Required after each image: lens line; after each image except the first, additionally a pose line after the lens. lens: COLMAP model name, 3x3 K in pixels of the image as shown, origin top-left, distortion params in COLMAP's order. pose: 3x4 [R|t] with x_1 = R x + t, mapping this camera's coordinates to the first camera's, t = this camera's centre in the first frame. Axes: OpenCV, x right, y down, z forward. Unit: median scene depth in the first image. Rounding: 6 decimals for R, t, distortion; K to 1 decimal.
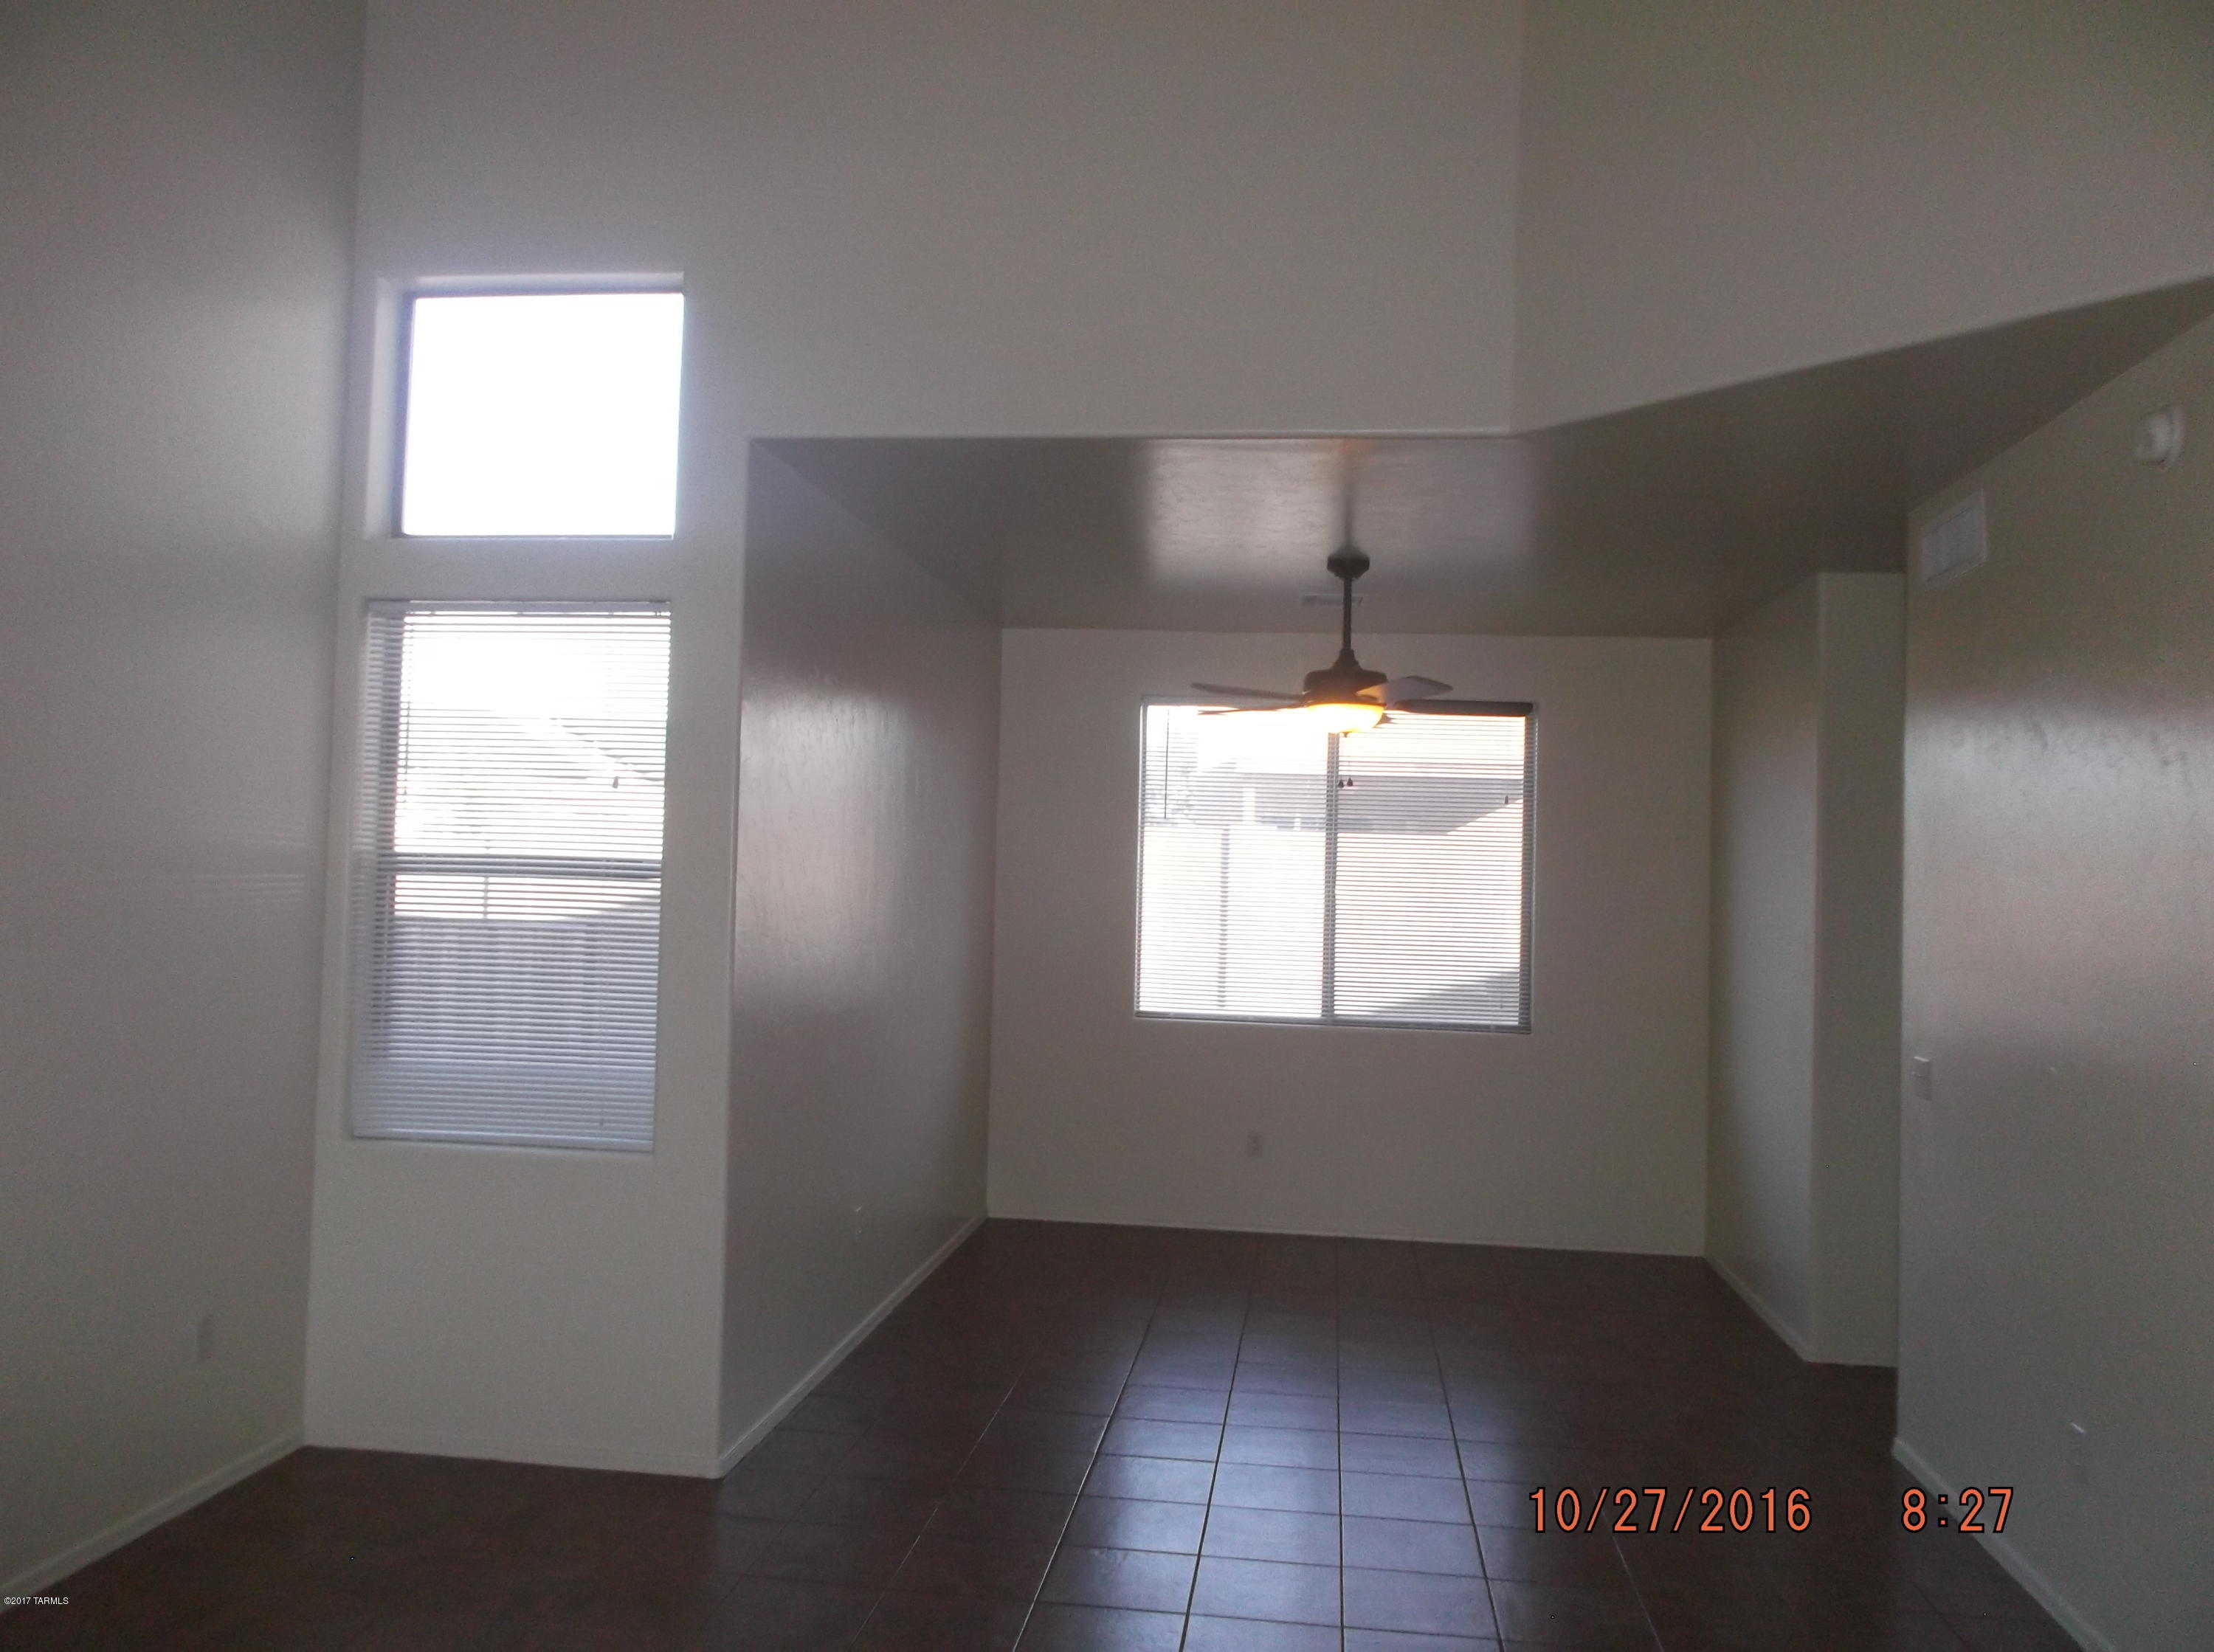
lens RADIAL K [[1727.1, 0, 1113.3], [0, 1727.1, 802.7], [0, 0, 1]] dist [-0.034512, 0.007722]
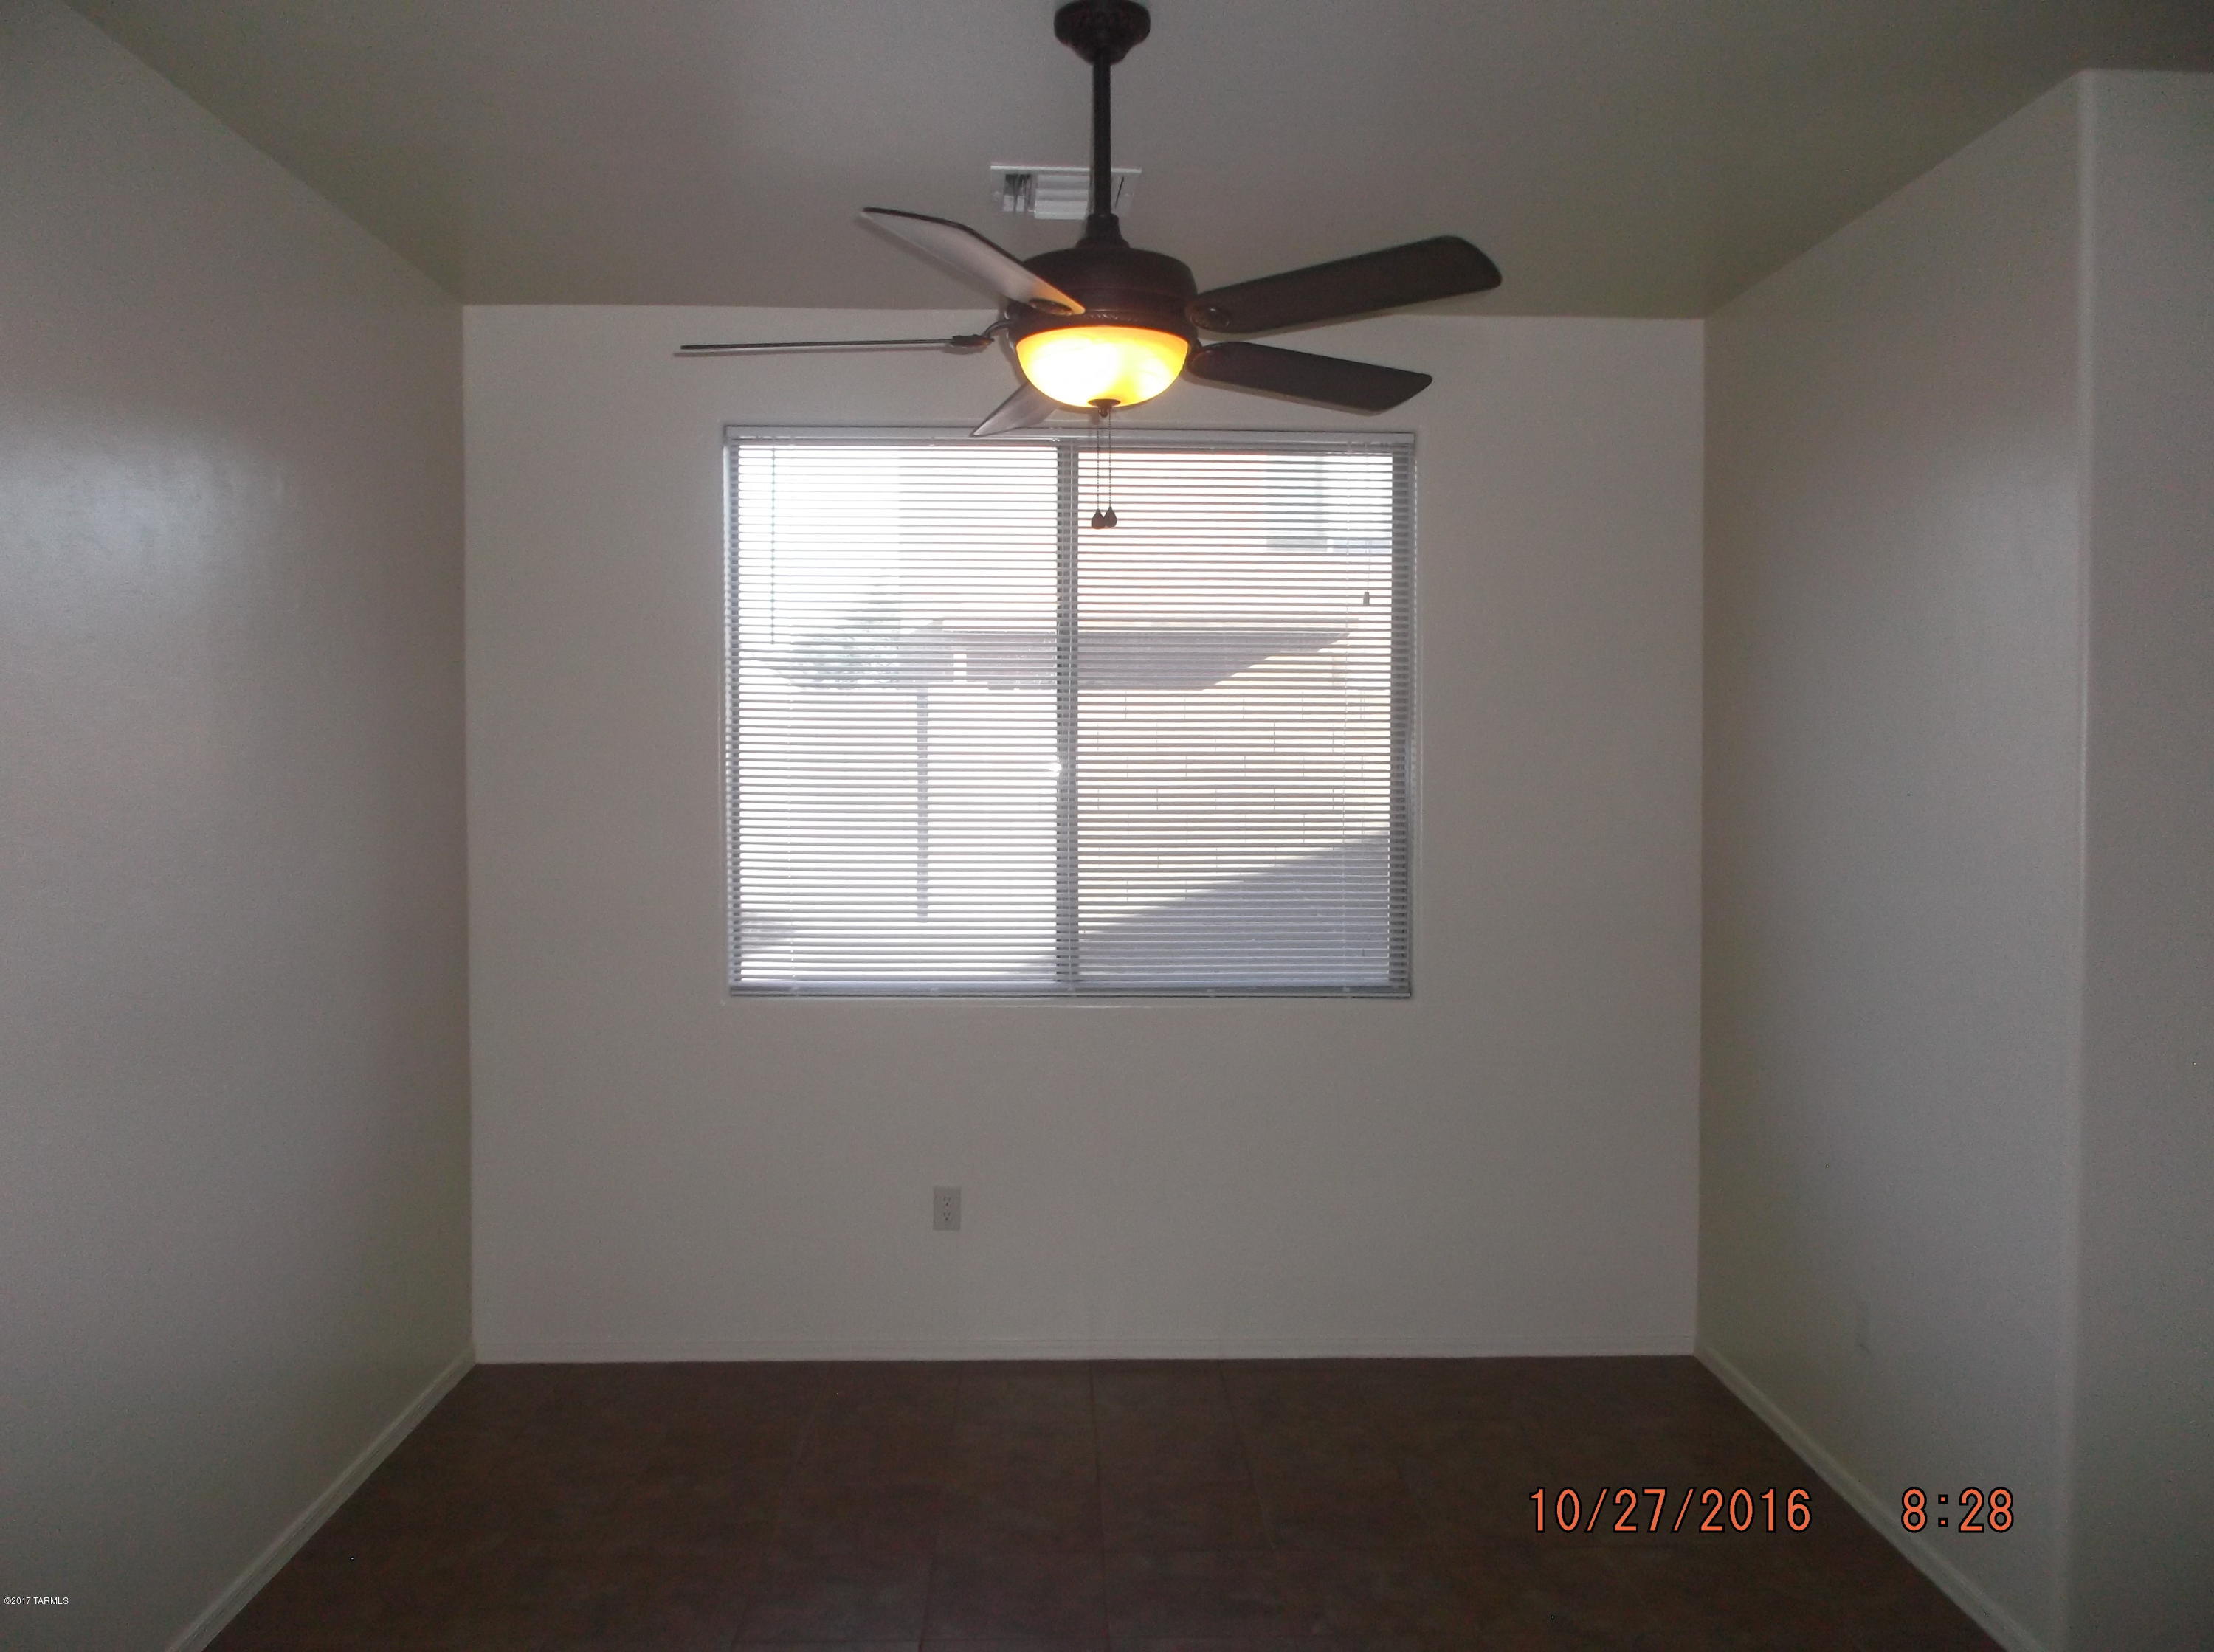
lens RADIAL K [[1727.1, 0, 1113.3], [0, 1727.1, 802.7], [0, 0, 1]] dist [-0.034512, 0.007722]
pose [[0.987350, -0.030256, 0.155644, 0.071132], [0.019170, 0.997203, 0.072244, 0.031014], [-0.157394, -0.068346, 0.985168, 0.606330]]
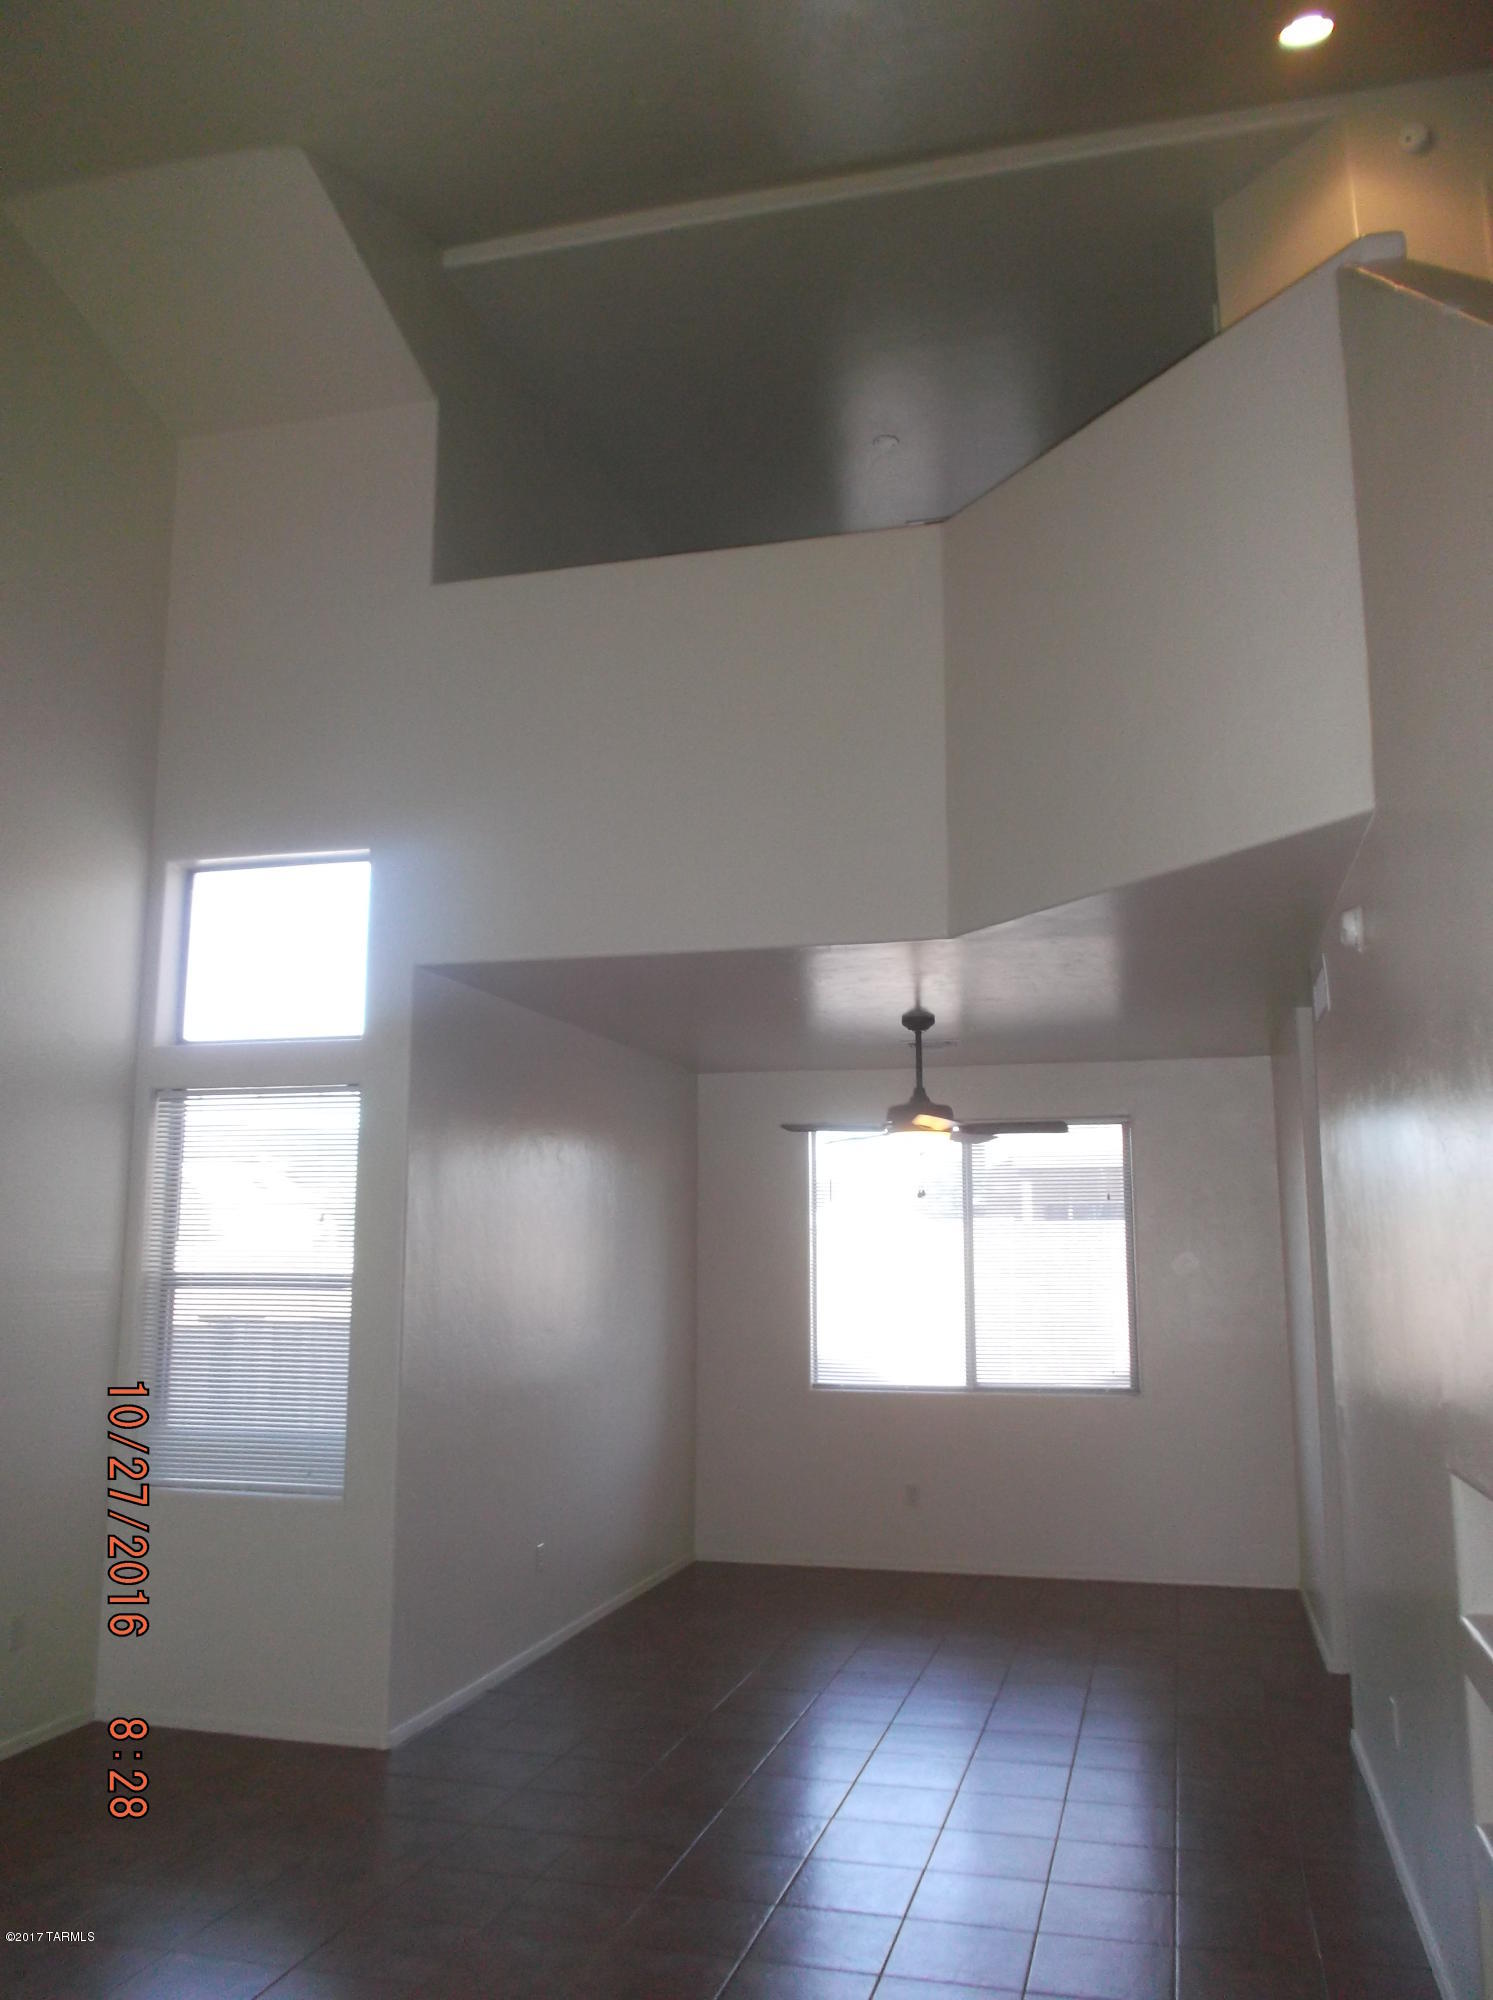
lens RADIAL K [[1536.6, 0, 759.4], [0, 1536.6, 995.3], [0, 0, 1]] dist [-0.068963, 0.084097]
pose [[0.990278, -0.050225, -0.129720, 0.182381], [0.032903, 0.990653, -0.132381, -0.011849], [0.135157, 0.126826, 0.982674, -0.137836]]
